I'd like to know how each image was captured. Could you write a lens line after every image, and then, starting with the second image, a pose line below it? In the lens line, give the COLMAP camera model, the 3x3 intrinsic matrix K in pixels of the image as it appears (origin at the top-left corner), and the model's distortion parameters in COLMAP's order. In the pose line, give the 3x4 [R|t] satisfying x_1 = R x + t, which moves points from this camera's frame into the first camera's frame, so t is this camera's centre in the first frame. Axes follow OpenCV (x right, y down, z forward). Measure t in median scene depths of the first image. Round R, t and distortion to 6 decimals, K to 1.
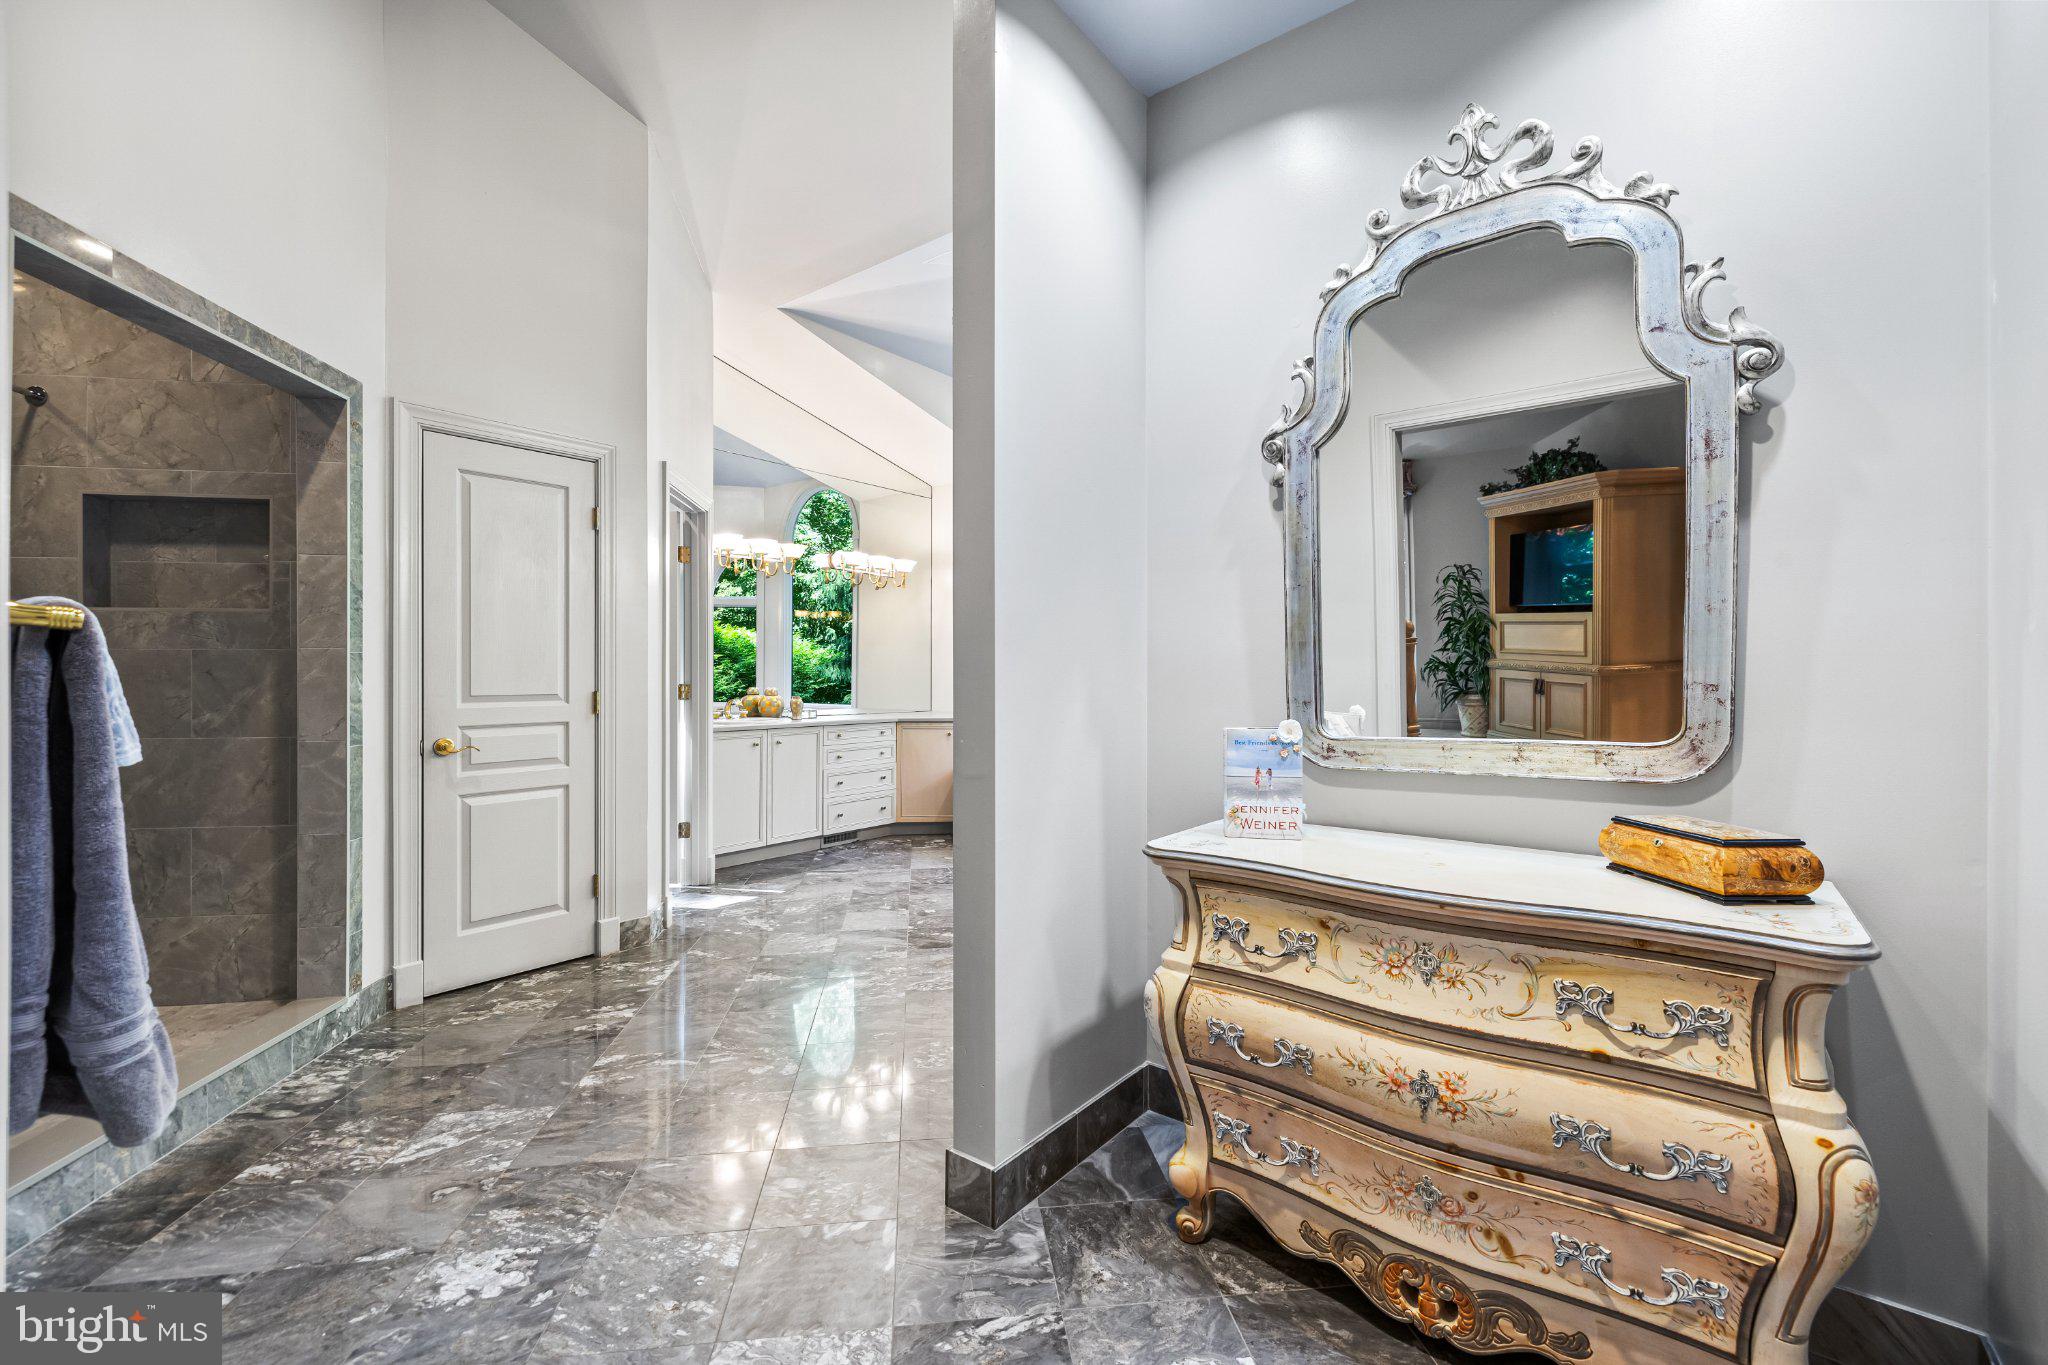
lens RADIAL K [[859.3, 0, 1037.0], [0, 859.3, 673.4], [0, 0, 1]] dist [0.001996, -0.000122]
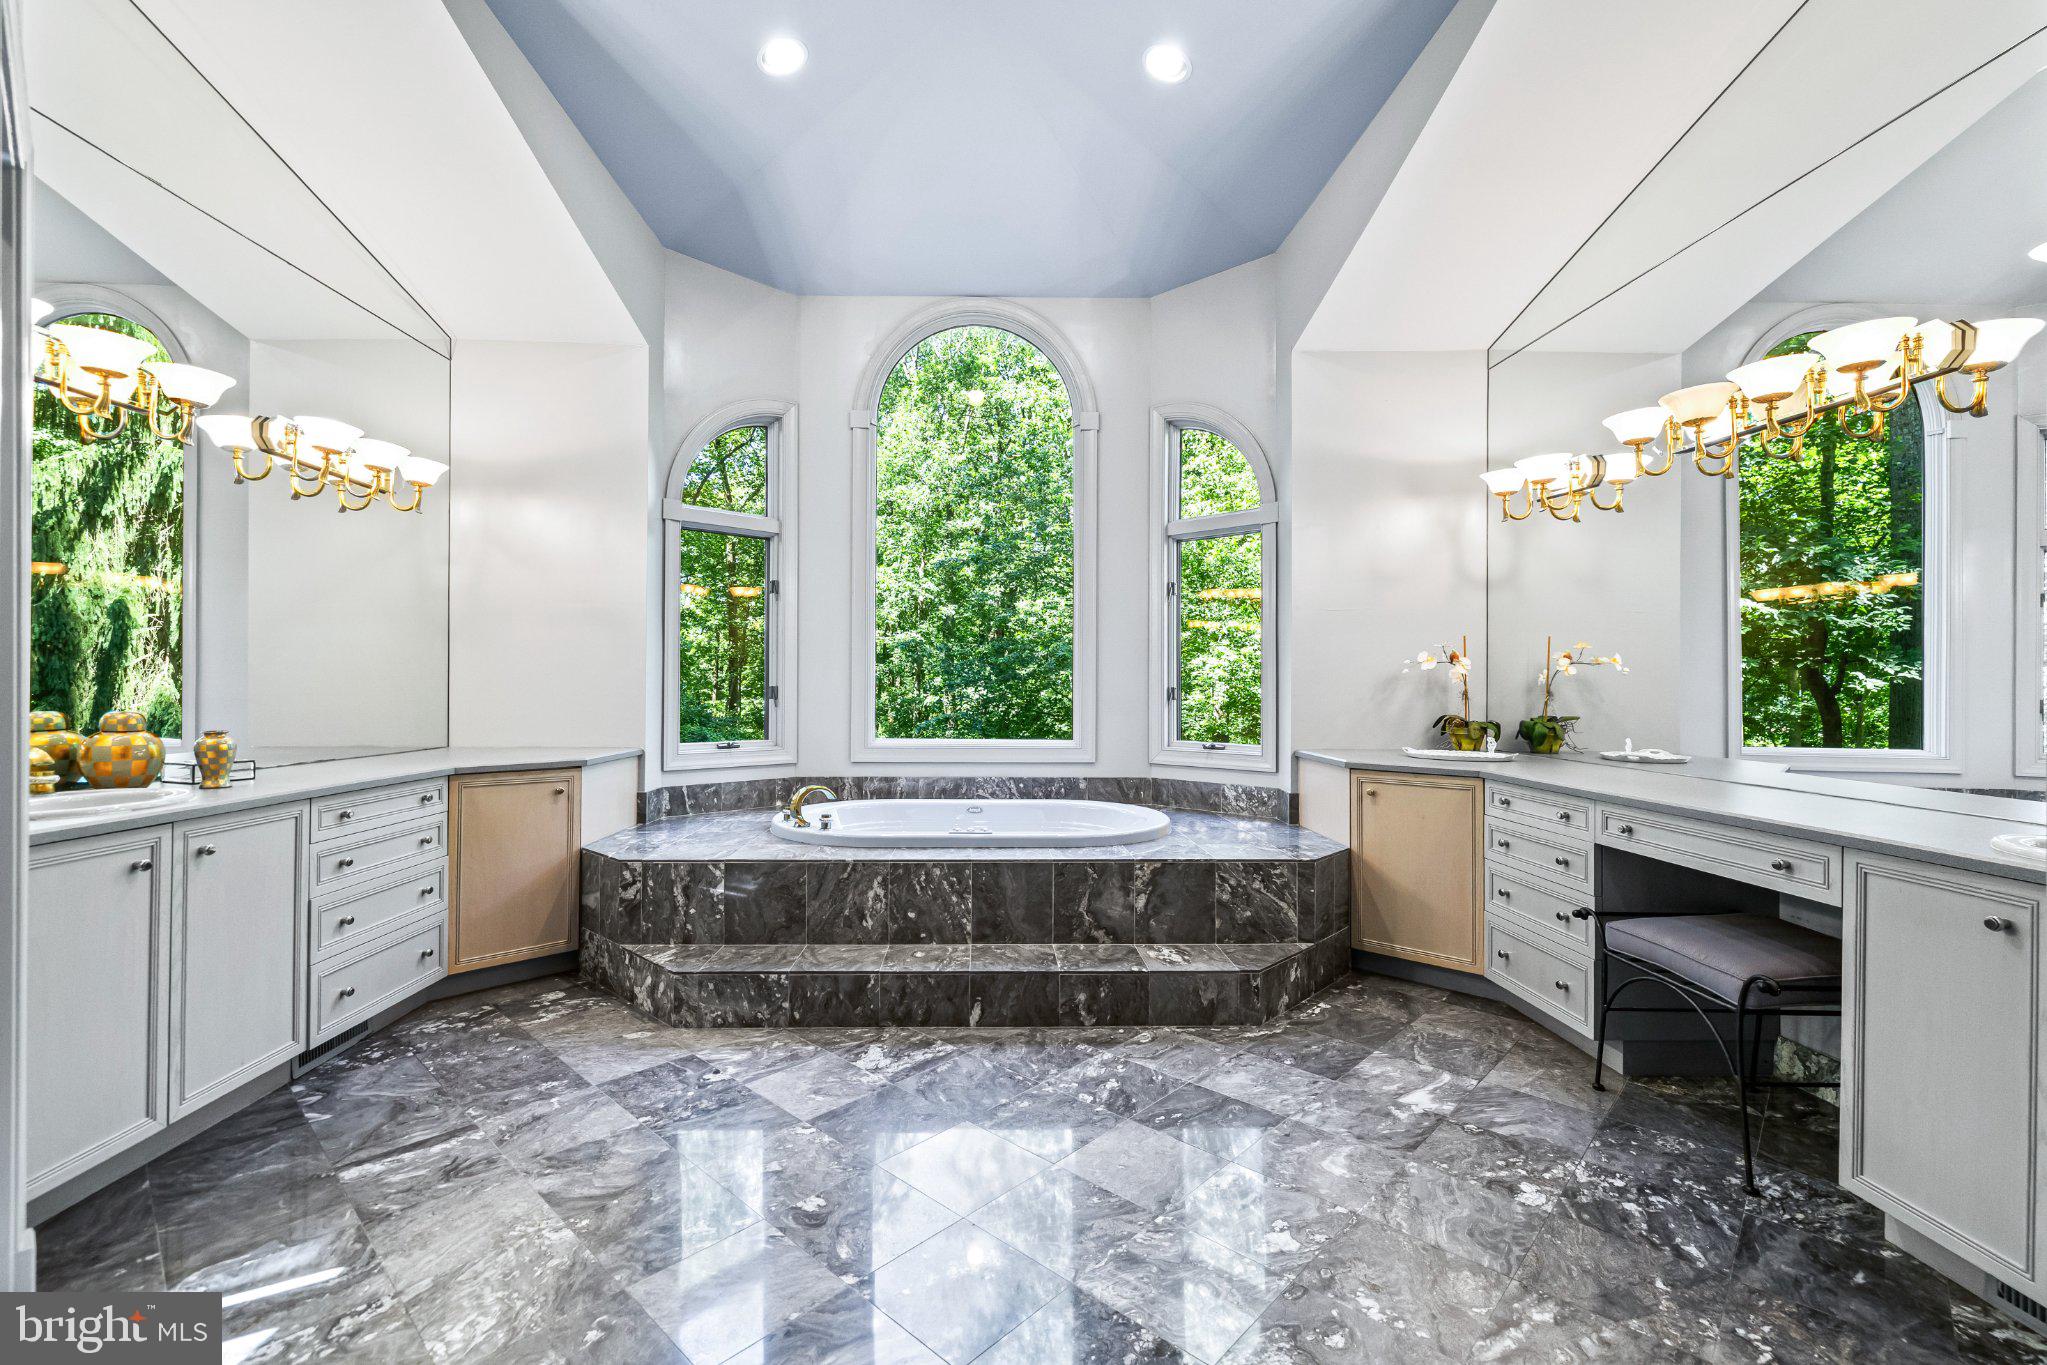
lens RADIAL K [[861.9, 0, 1017.0], [0, 861.9, 680.0], [0, 0, 1]] dist [0.002783, 0.000314]
pose [[0.775576, 0.004690, 0.631237, -0.813109], [-0.004547, 0.999988, -0.001844, 0.003193], [-0.631238, -0.001440, 0.775588, 1.451101]]
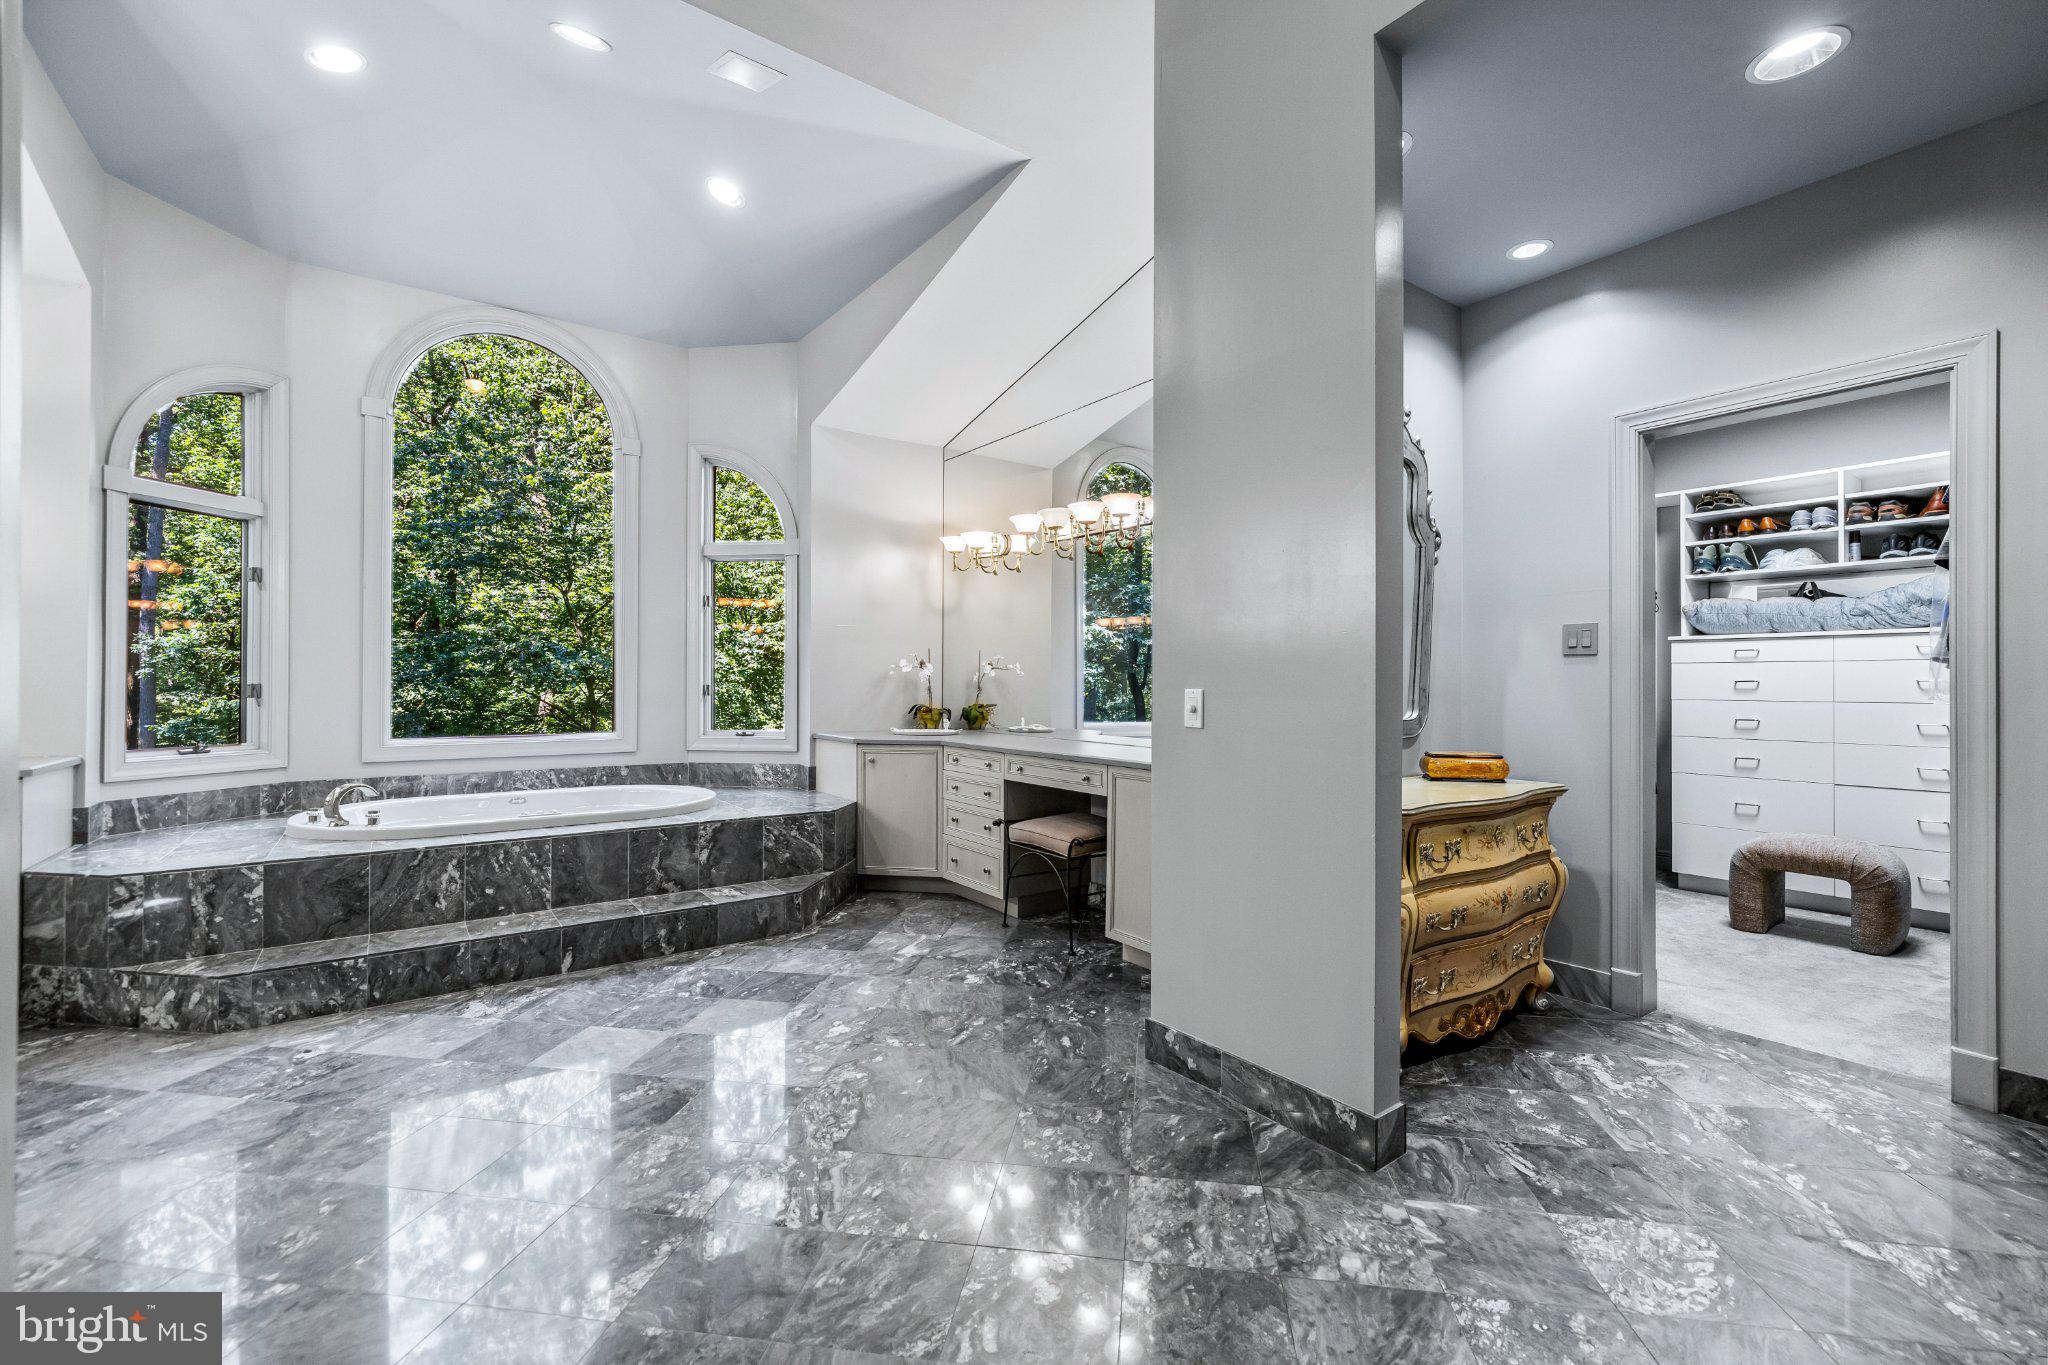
lens RADIAL K [[862.4, 0, 1017.5], [0, 862.4, 680.0], [0, 0, 1]] dist [0.002783, 0.000314]
pose [[0.281778, 0.004049, 0.959471, -1.429344], [-0.006774, 0.999975, -0.002231, 0.000668], [-0.959456, -0.005871, 0.281798, 1.254575]]
